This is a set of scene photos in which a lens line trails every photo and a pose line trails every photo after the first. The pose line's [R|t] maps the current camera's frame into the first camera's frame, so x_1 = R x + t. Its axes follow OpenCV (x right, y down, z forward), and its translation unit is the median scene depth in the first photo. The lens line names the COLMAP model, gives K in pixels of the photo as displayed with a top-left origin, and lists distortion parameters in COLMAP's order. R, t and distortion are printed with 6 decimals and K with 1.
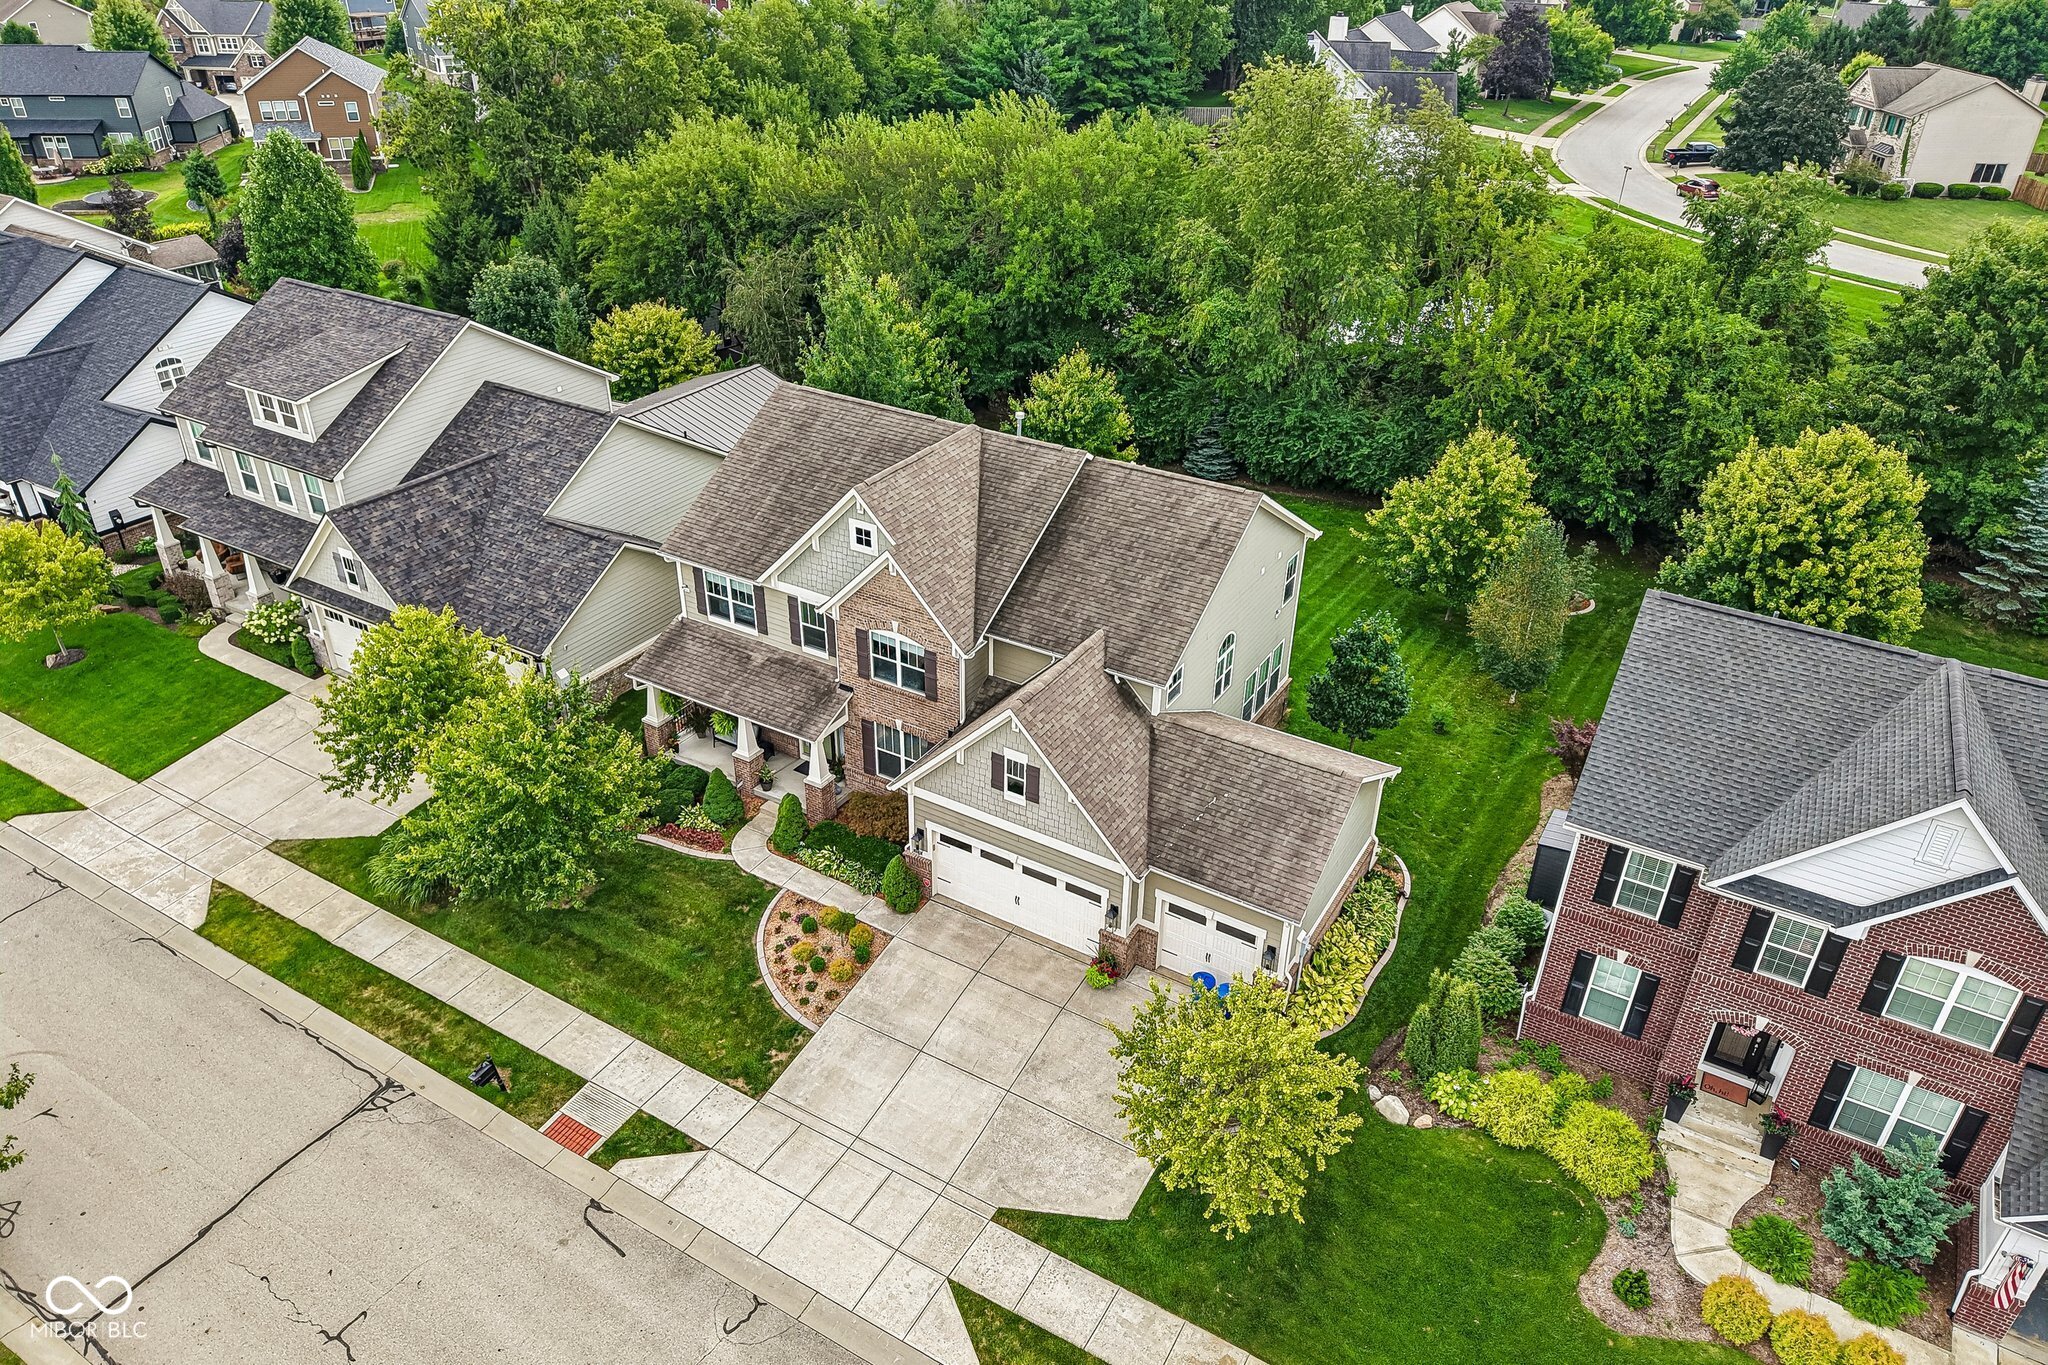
lens RADIAL K [[1362.7, 0, 1024.0], [0, 1362.7, 682.5], [0, 0, 1]] dist [0.009188, -0.005372]
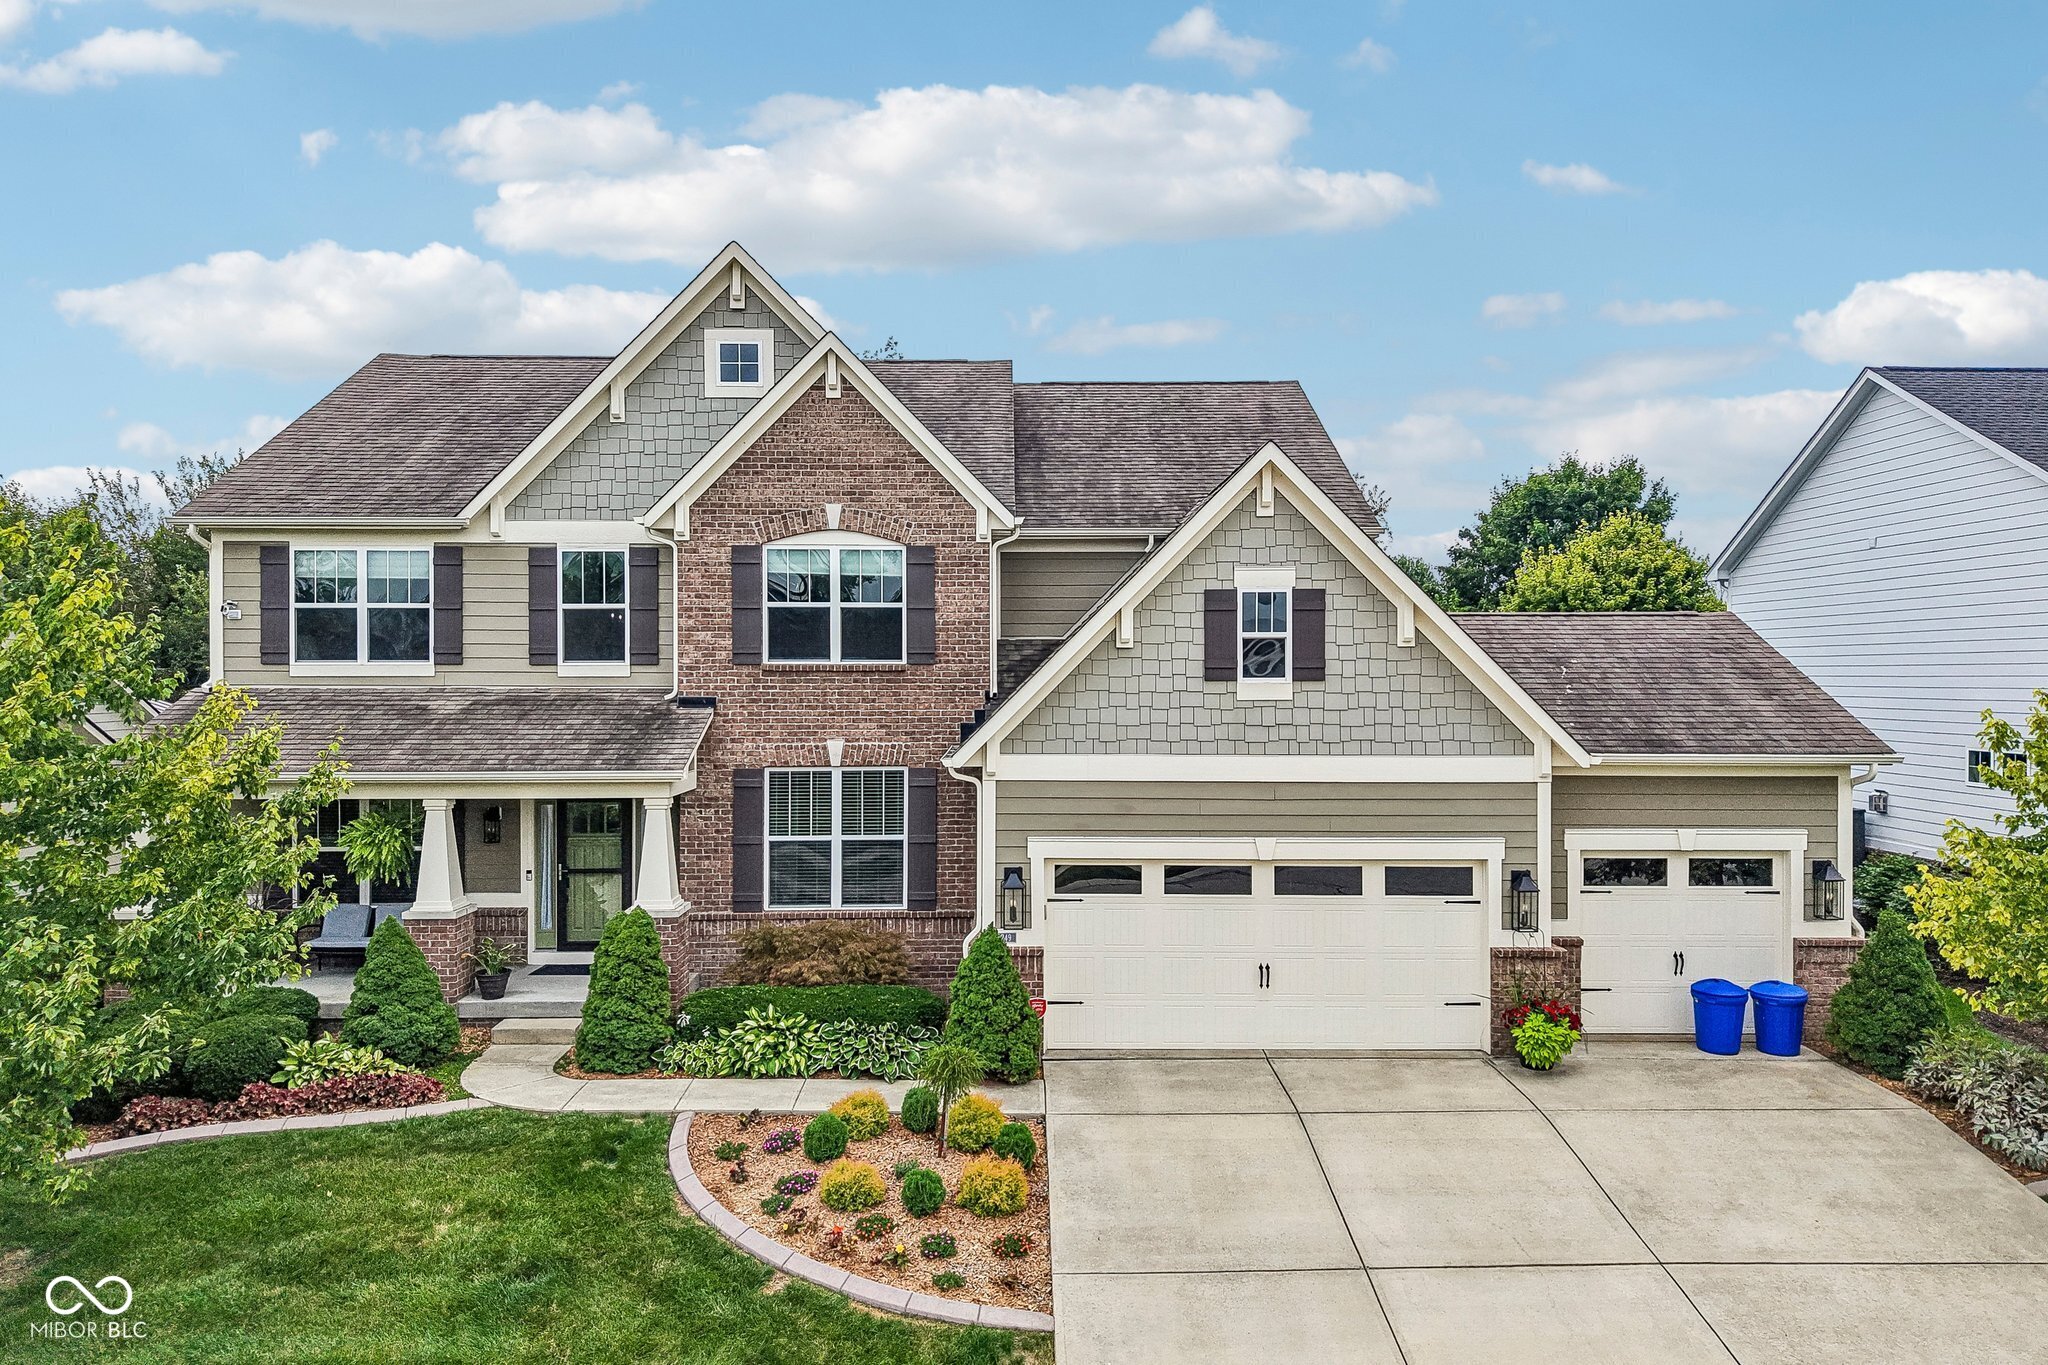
lens RADIAL K [[1387.3, 0, 1030.7], [0, 1387.3, 687.8], [0, 0, 1]] dist [0.003575, -0.005287]
pose [[0.851516, -0.020646, 0.523923, -0.299964], [0.278603, 0.864311, -0.418745, 0.243216], [-0.444187, 0.502534, 0.741726, 0.641463]]
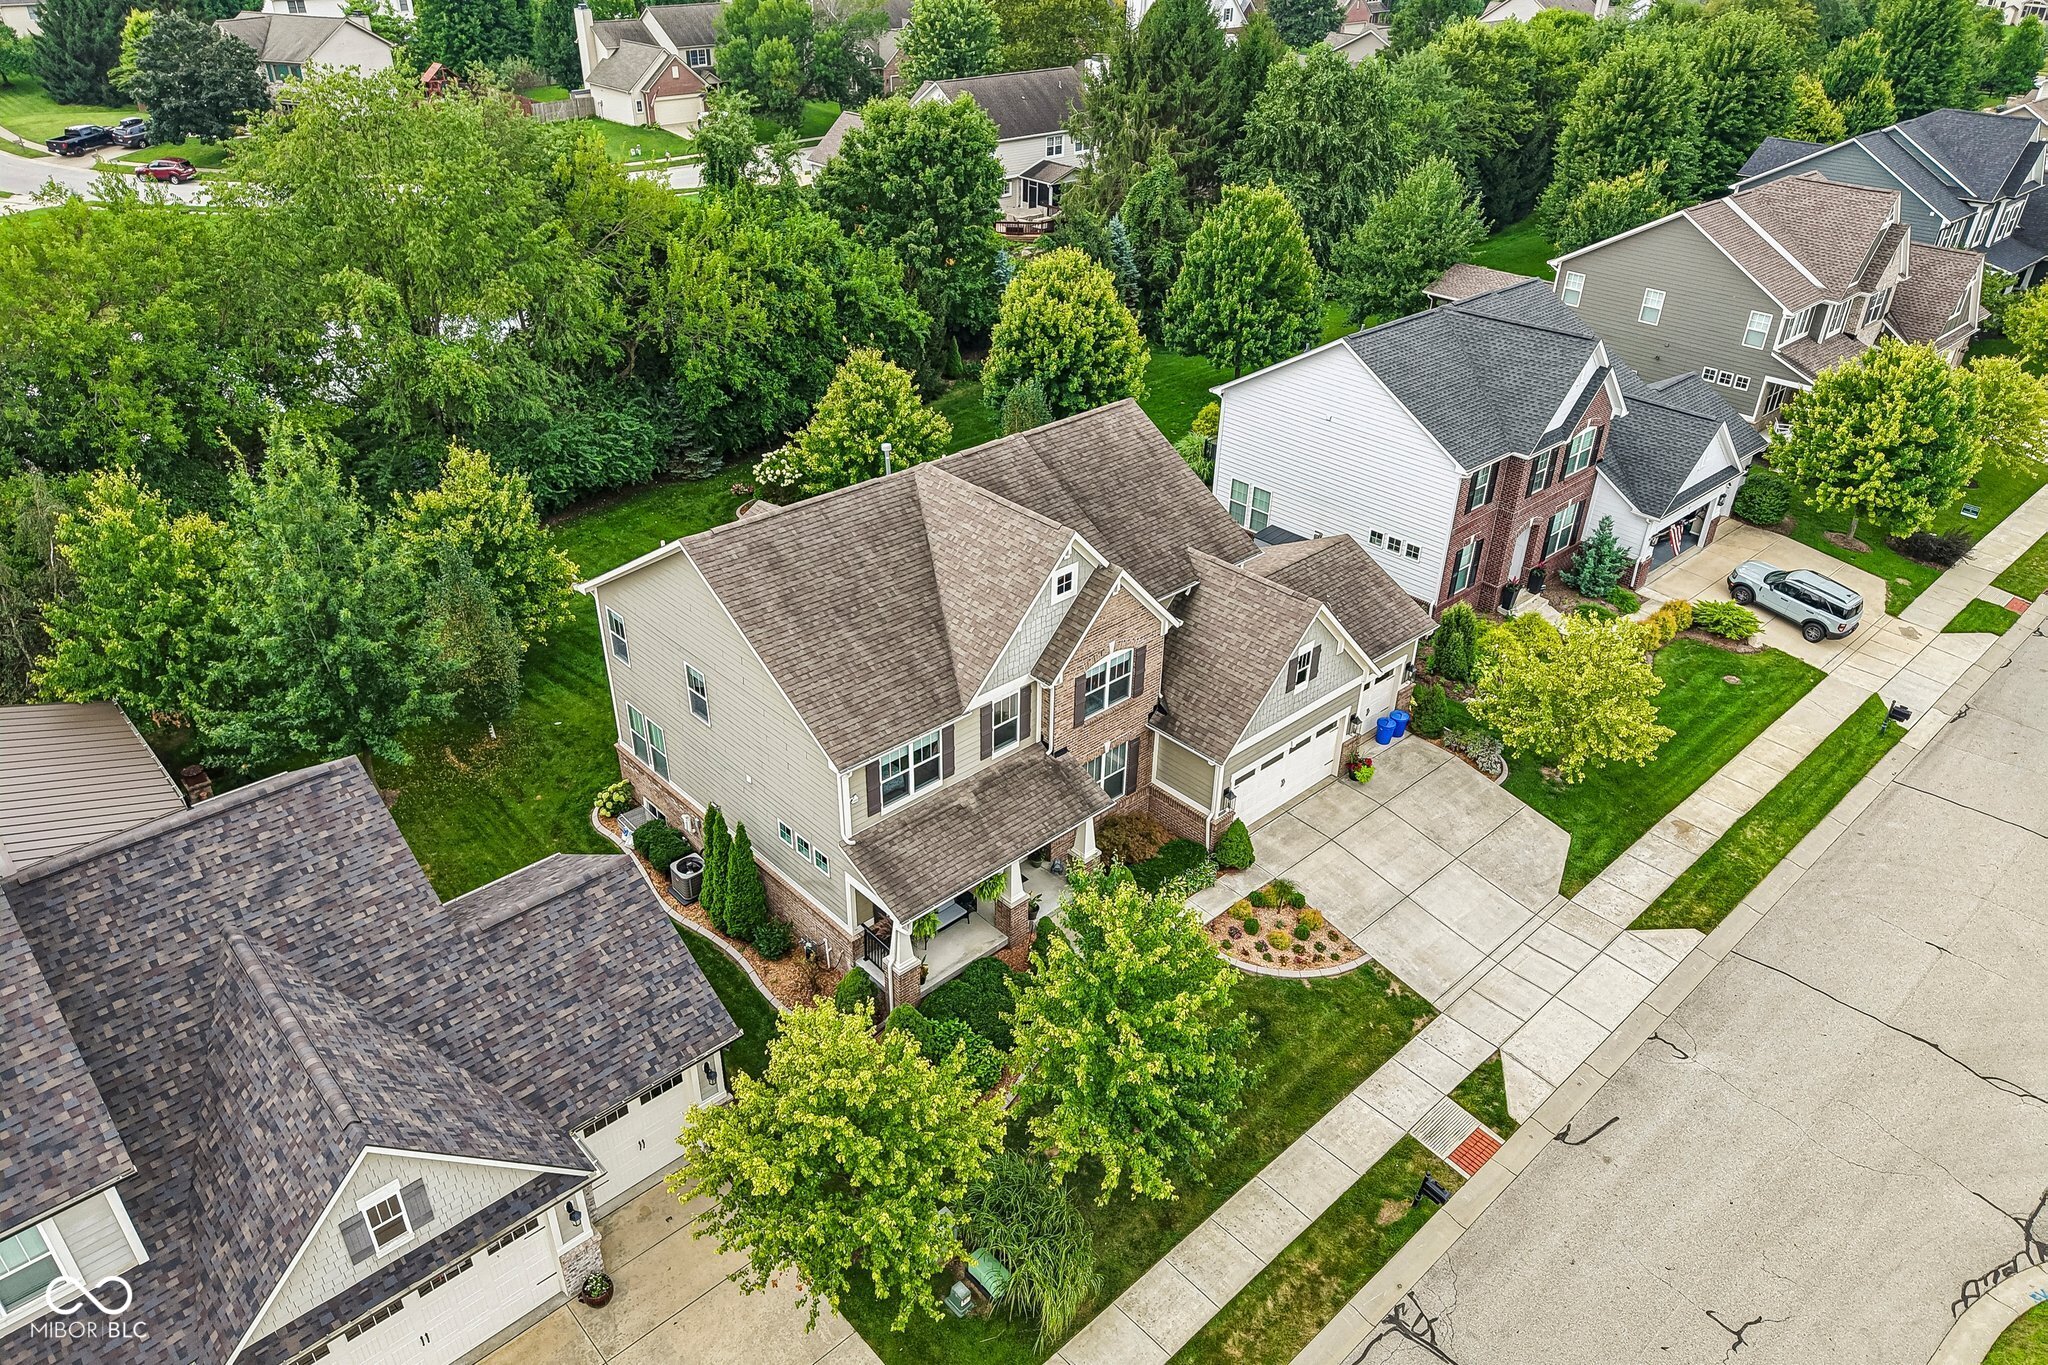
lens RADIAL K [[1362.7, 0, 1024.0], [0, 1362.7, 682.5], [0, 0, 1]] dist [0.009188, -0.005372]
pose [[0.287551, -0.505945, 0.813224, -0.924319], [0.479490, 0.811065, 0.335057, -0.380073], [-0.829098, 0.293587, 0.475819, 0.608945]]
